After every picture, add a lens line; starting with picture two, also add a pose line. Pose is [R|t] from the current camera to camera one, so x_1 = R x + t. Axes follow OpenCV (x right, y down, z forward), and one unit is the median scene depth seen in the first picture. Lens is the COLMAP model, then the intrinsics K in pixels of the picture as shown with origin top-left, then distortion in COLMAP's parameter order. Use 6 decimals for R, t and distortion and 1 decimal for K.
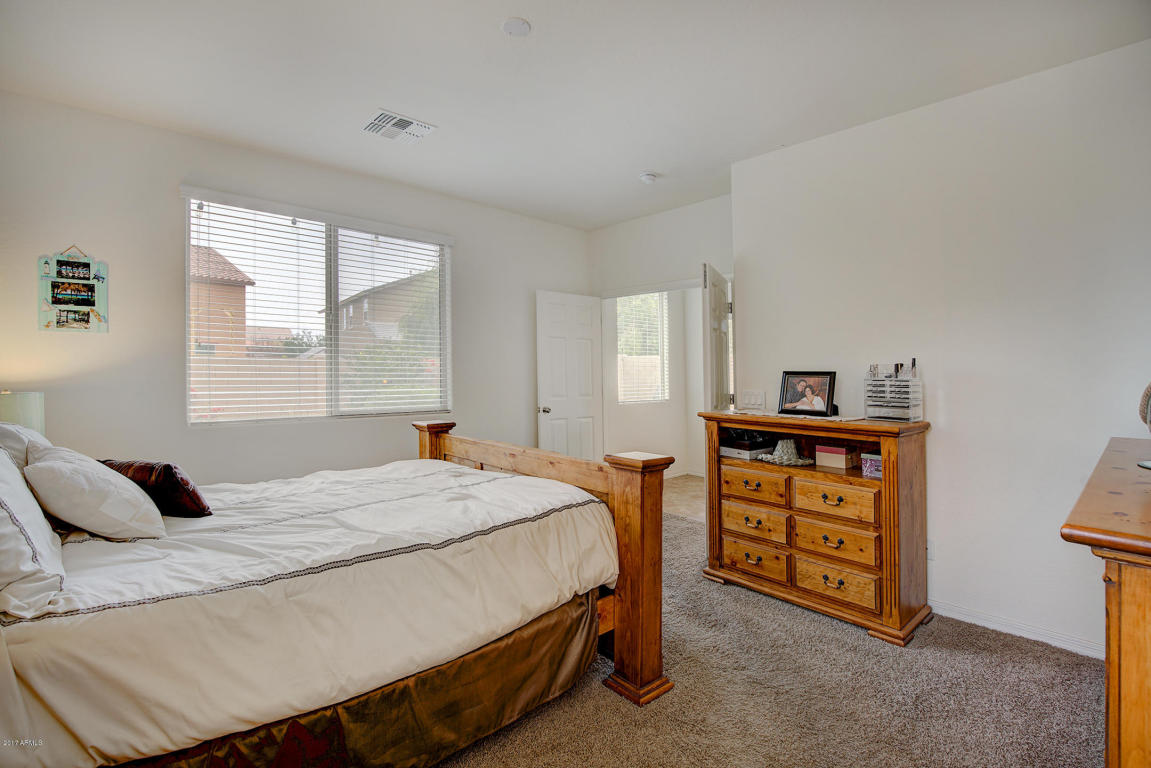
lens RADIAL K [[490.5, 0, 575.5], [0, 490.5, 384.0], [0, 0, 1]] dist [-0.026895, 0.000089]
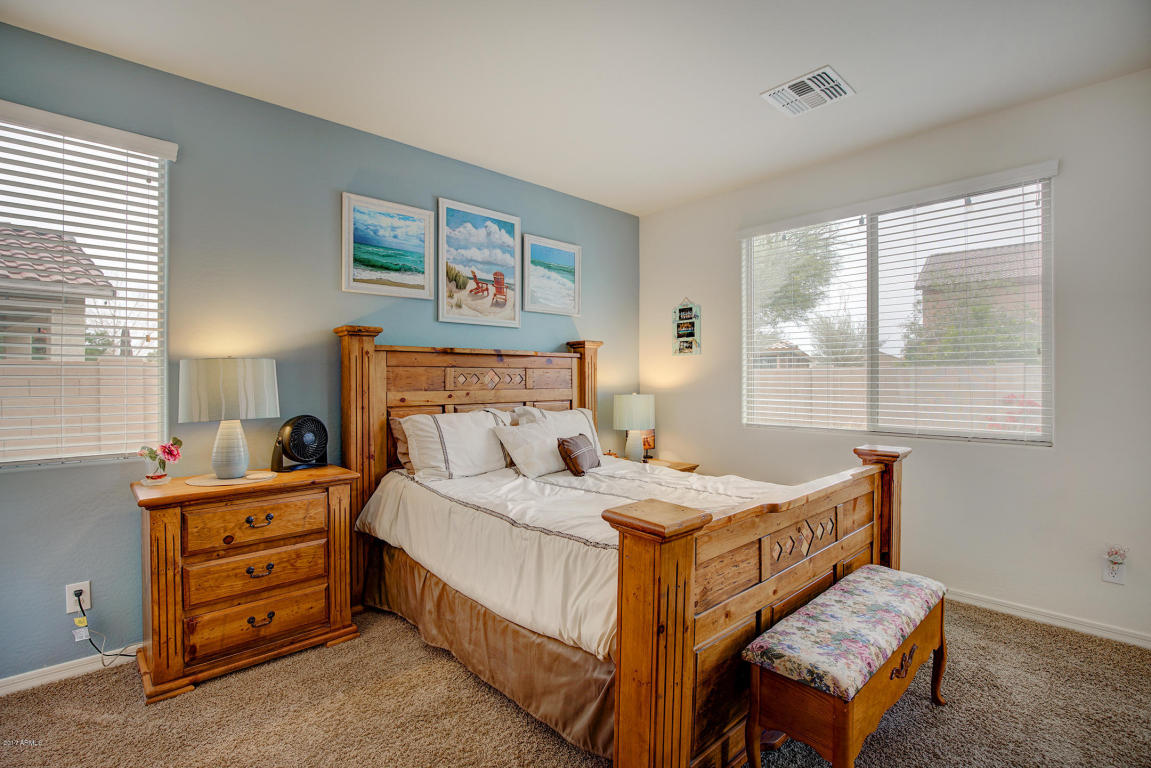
lens RADIAL K [[528.4, 0, 575.5], [0, 528.4, 384.0], [0, 0, 1]] dist [-0.030958, 0.000524]
pose [[0.035523, 0.003130, -0.999364, 0.575746], [-0.016337, 0.999863, 0.002551, -0.018513], [0.999235, 0.016236, 0.035569, 0.592989]]
